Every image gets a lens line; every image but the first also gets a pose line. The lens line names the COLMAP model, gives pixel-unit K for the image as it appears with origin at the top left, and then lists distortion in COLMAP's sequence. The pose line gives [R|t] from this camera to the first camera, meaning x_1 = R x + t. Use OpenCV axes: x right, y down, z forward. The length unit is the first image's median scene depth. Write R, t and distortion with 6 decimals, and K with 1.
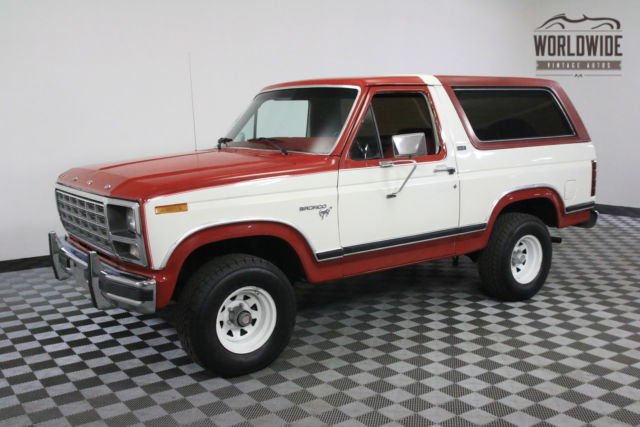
lens RADIAL K [[727.1, 0, 337.7], [0, 727.1, 217.1], [0, 0, 1]] dist [-0.047125, 0.000000]
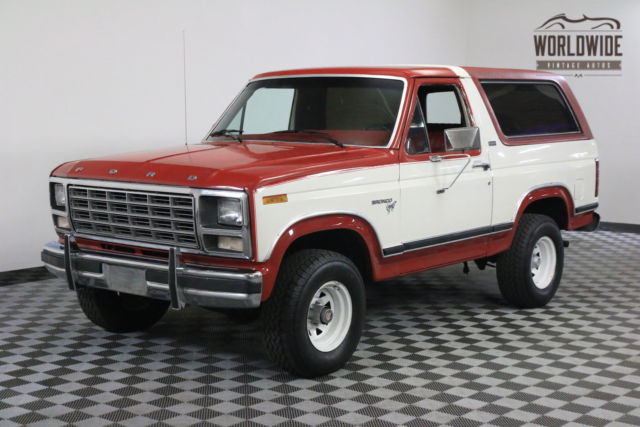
lens RADIAL K [[1010.6, 0, 314.2], [0, 1010.6, 220.6], [0, 0, 1]] dist [0.240456, 0.000000]
pose [[0.972891, -0.008711, 0.231100, -0.375039], [0.017404, 0.999214, -0.035603, 0.051154], [-0.230609, 0.038660, 0.972278, -0.254258]]
